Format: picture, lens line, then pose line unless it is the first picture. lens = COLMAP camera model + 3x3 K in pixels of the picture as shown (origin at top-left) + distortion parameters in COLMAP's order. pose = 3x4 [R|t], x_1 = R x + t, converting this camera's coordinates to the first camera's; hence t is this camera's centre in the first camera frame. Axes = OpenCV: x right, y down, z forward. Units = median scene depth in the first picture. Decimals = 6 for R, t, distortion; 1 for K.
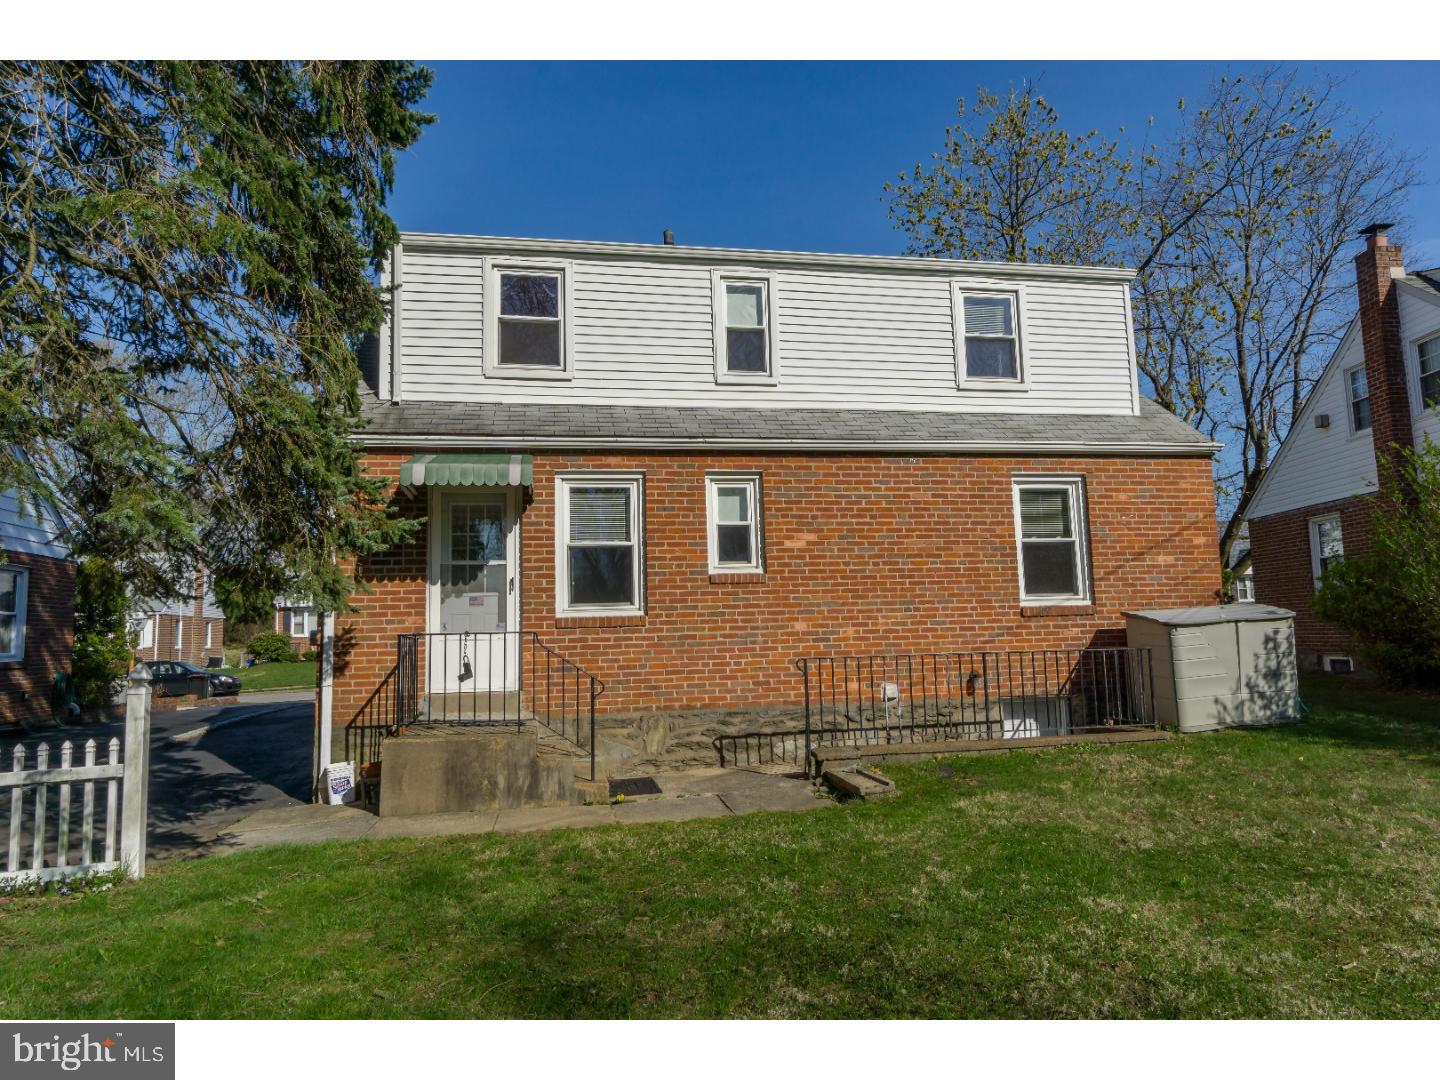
lens RADIAL K [[871.5, 0, 720.0], [0, 871.5, 540.0], [0, 0, 1]] dist [0.000522, 0.000100]
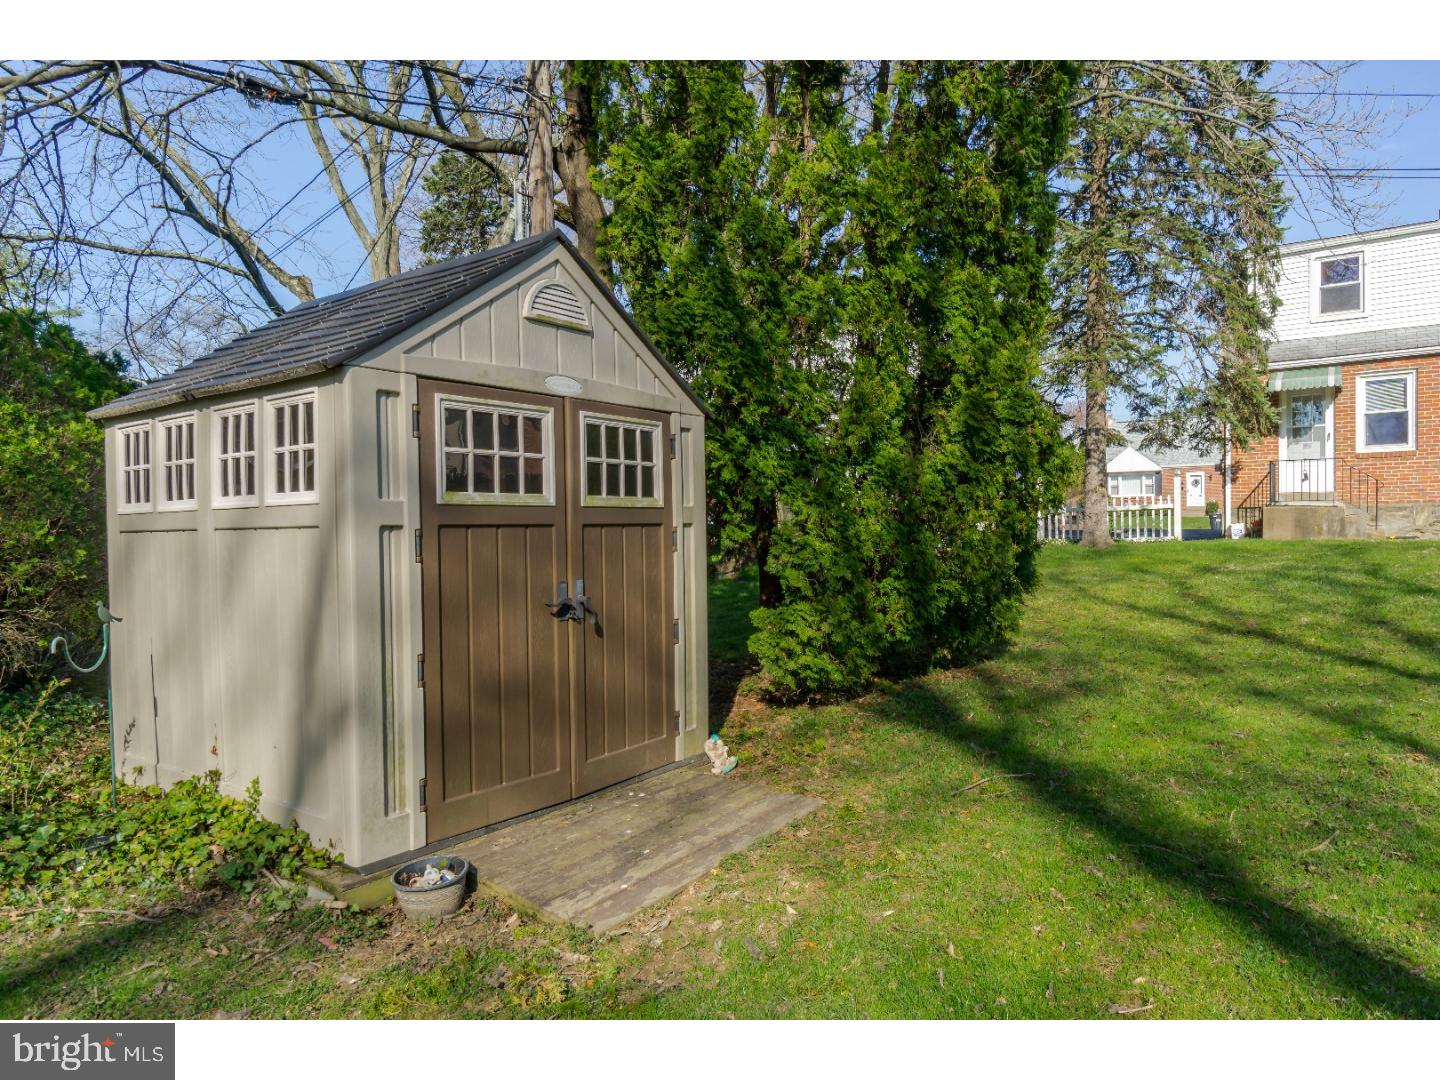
lens RADIAL K [[926.8, 0, 720.0], [0, 926.8, 540.0], [0, 0, 1]] dist [-0.002515, -0.000993]
pose [[0.697534, 0.028420, -0.715988, 0.281889], [0.069871, 0.991754, 0.107436, -0.033407], [0.713137, -0.124967, 0.689796, -1.345291]]
